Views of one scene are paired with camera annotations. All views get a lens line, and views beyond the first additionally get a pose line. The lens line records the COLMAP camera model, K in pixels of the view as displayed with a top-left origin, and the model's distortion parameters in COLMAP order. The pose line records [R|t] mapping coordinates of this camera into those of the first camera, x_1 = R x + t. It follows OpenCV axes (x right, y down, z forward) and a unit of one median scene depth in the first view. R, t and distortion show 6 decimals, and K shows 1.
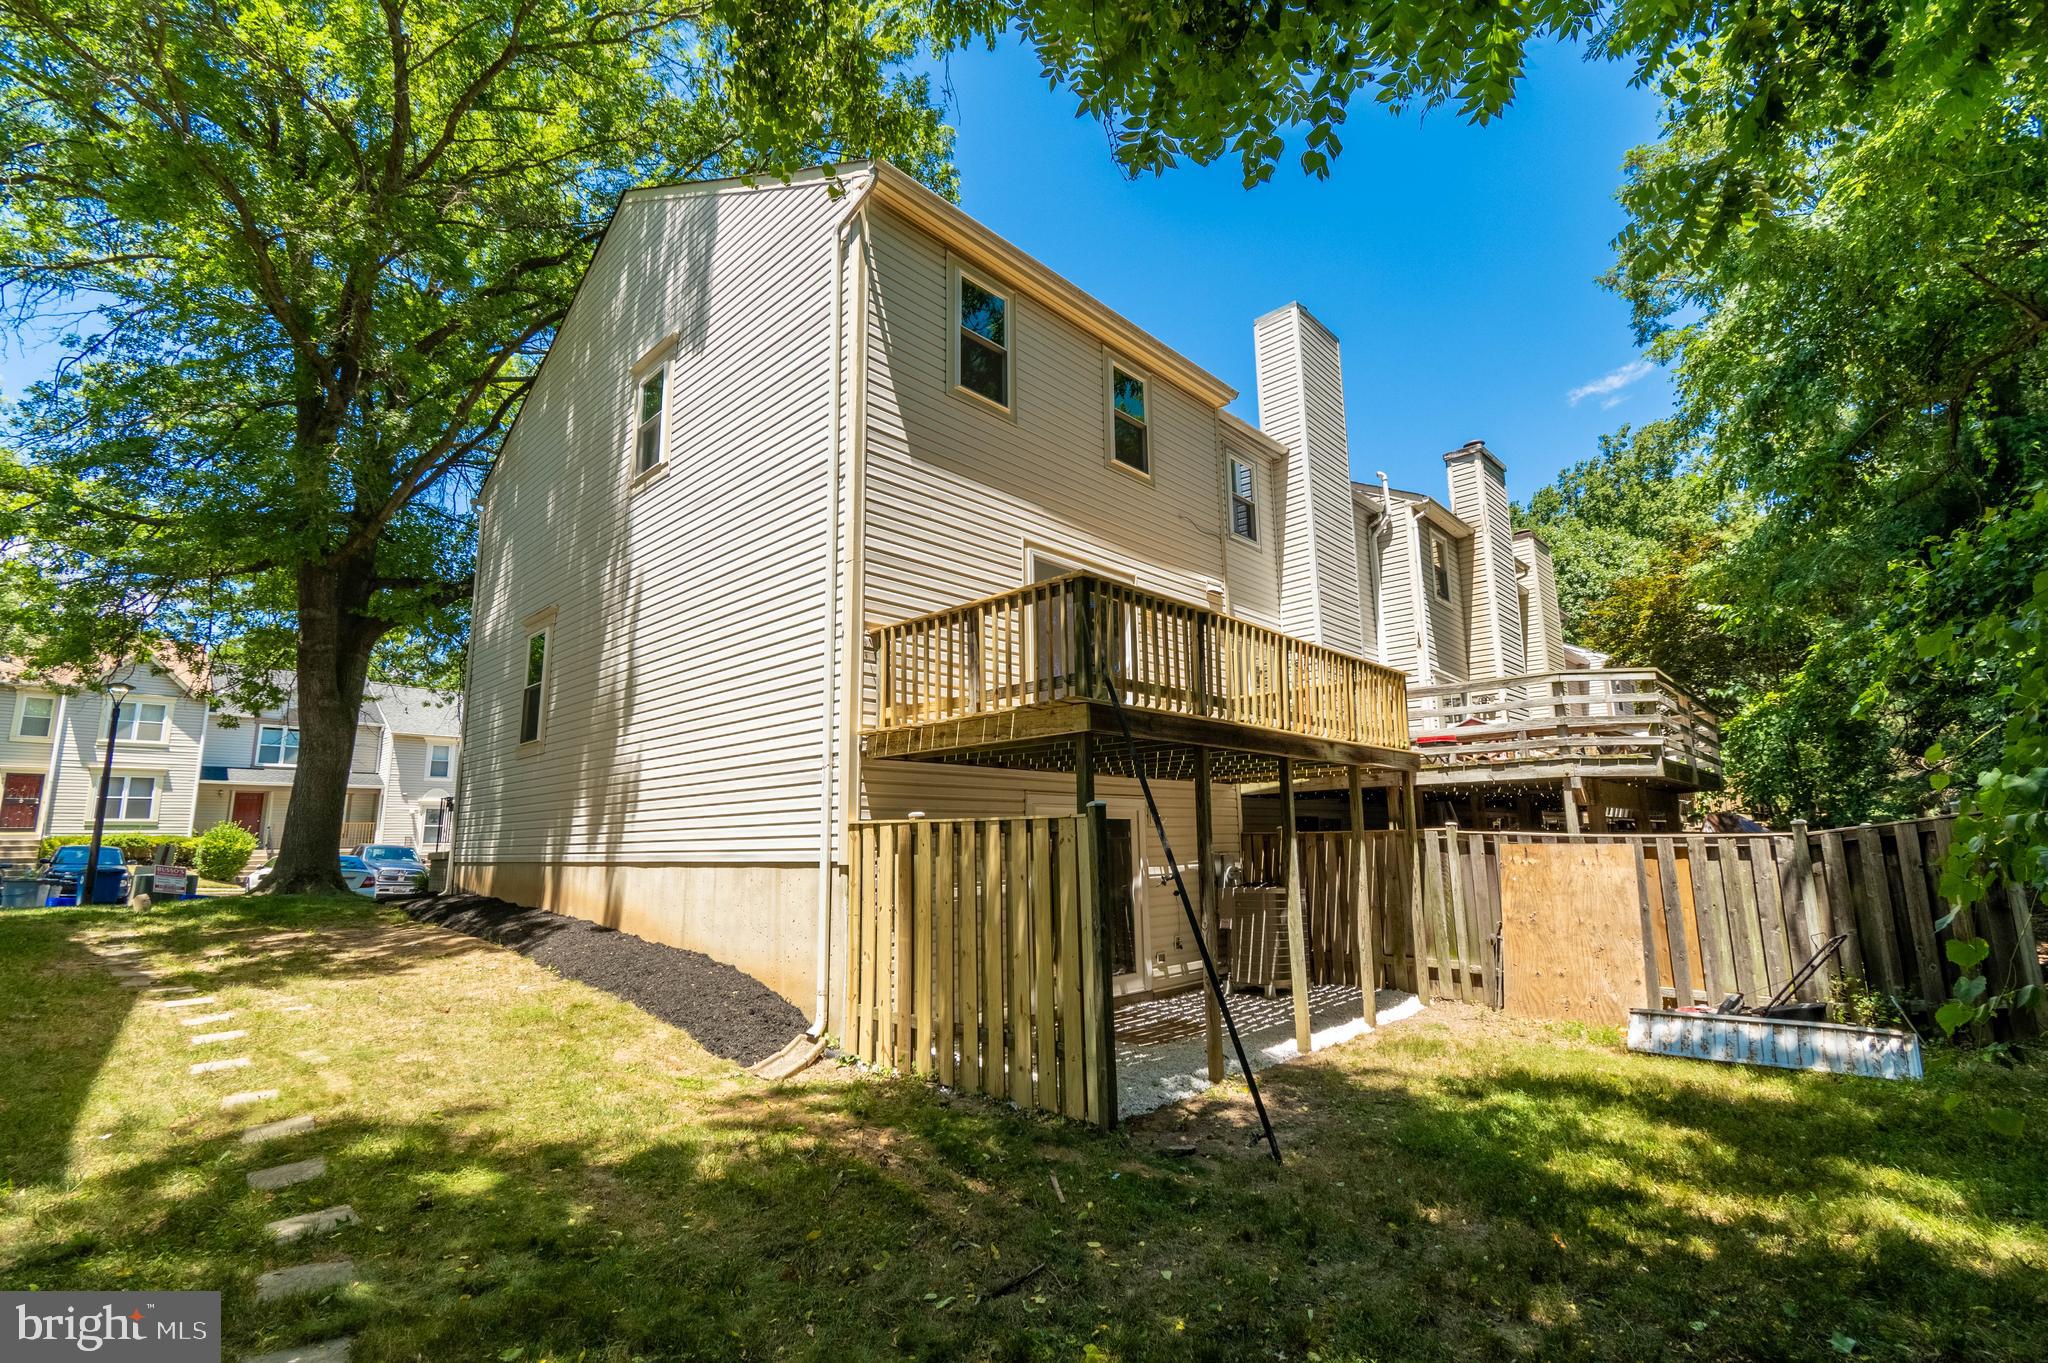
lens RADIAL K [[938.8, 0, 1024.0], [0, 938.8, 681.5], [0, 0, 1]] dist [0.006487, -0.000033]
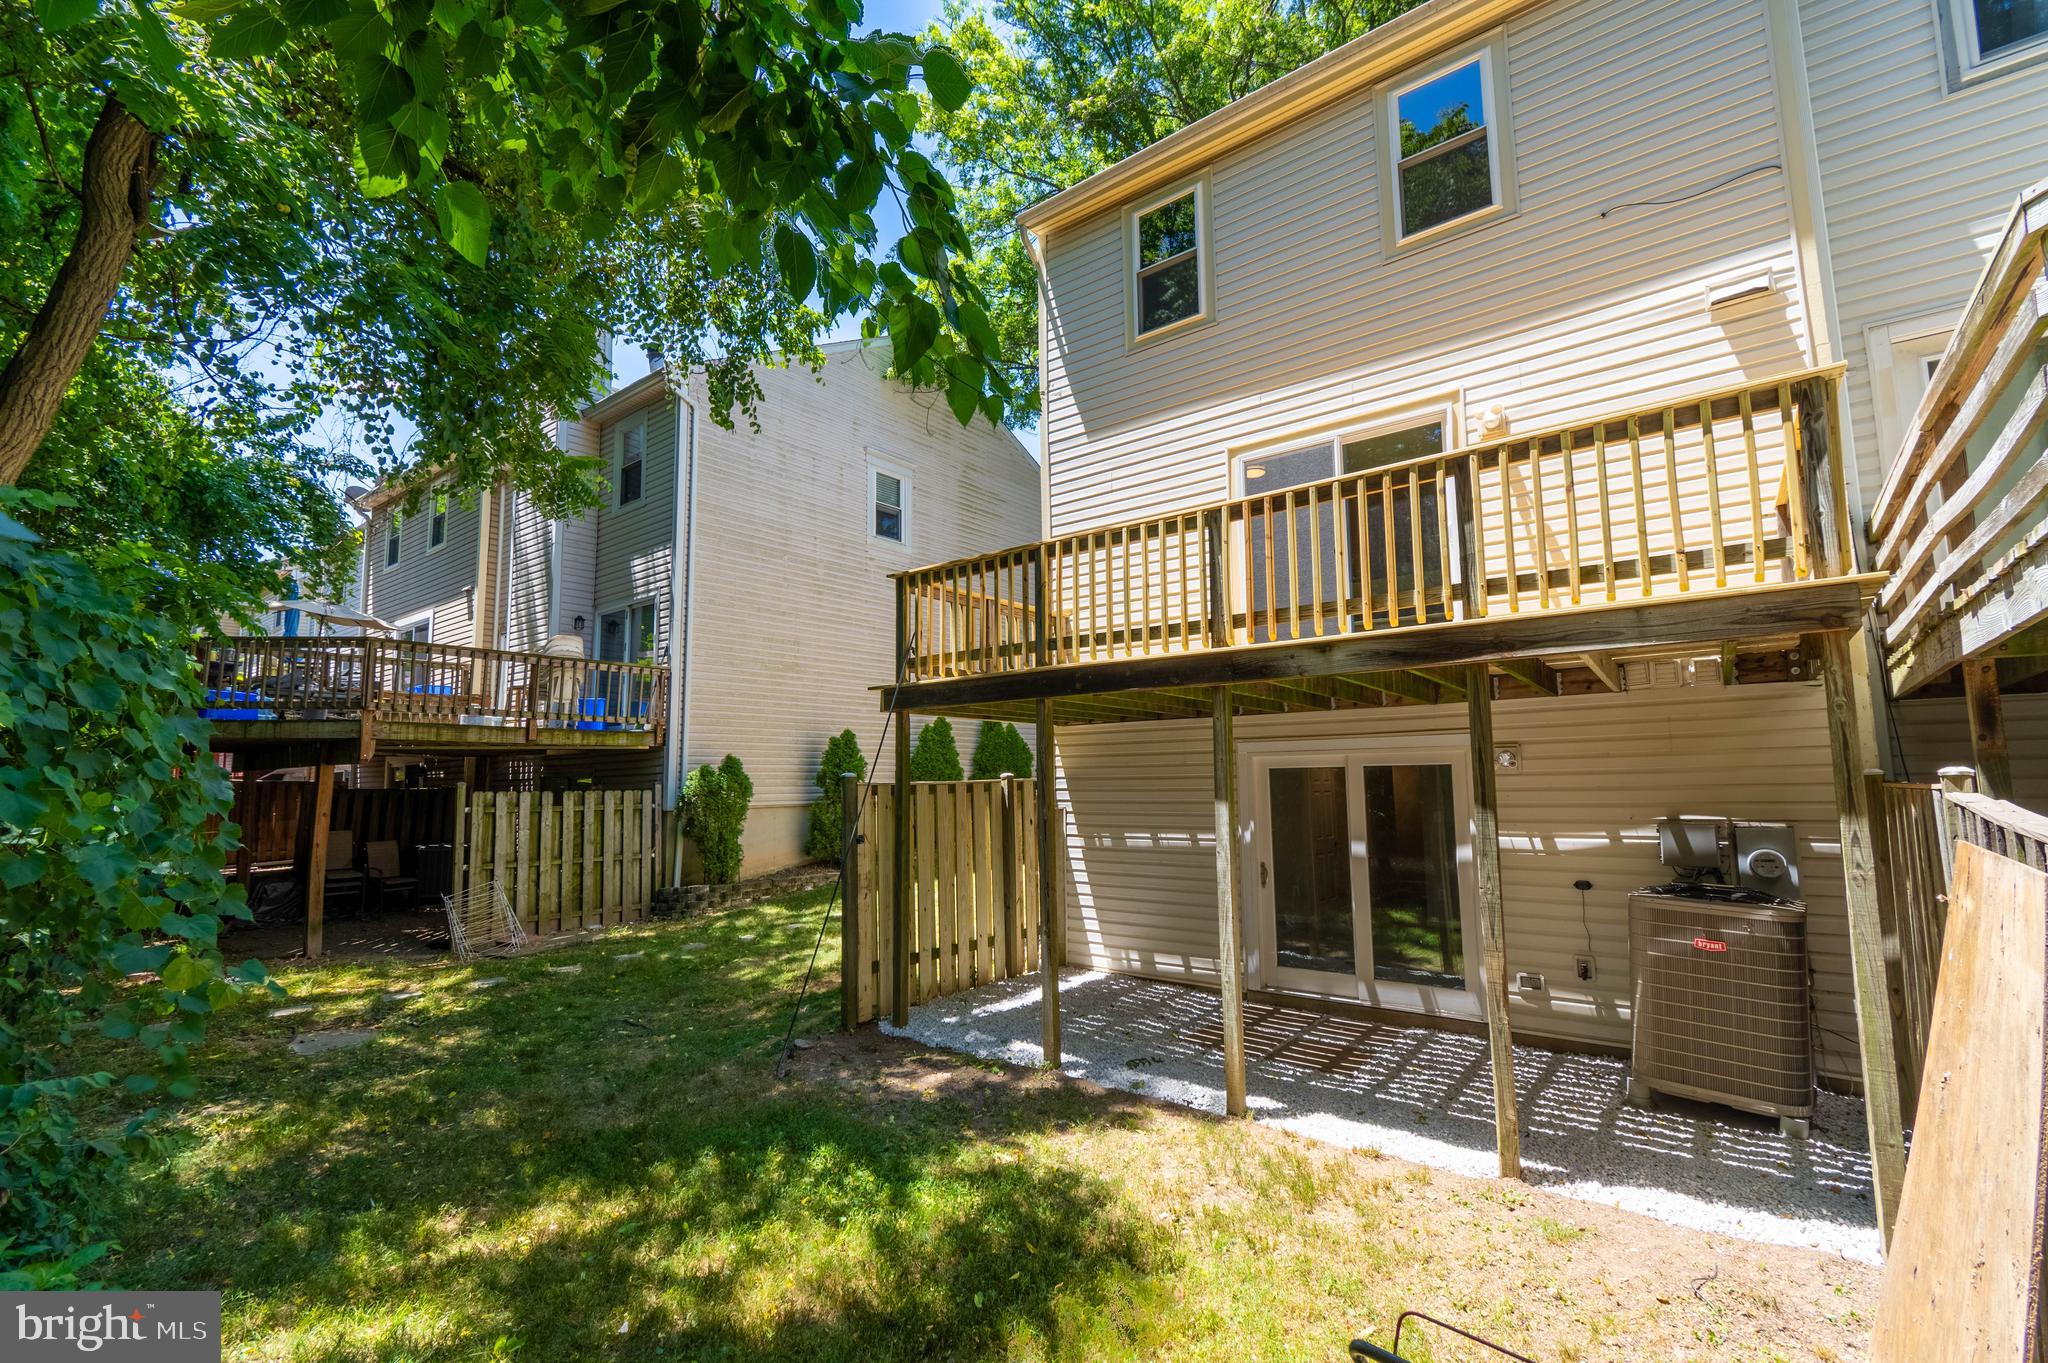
lens RADIAL K [[938.8, 0, 1024.0], [0, 938.8, 681.5], [0, 0, 1]] dist [0.006487, -0.000033]
pose [[0.083144, -0.100356, -0.991471, 0.827668], [0.186273, 0.978946, -0.083467, 0.091232], [0.978974, -0.177744, 0.100088, 0.700260]]
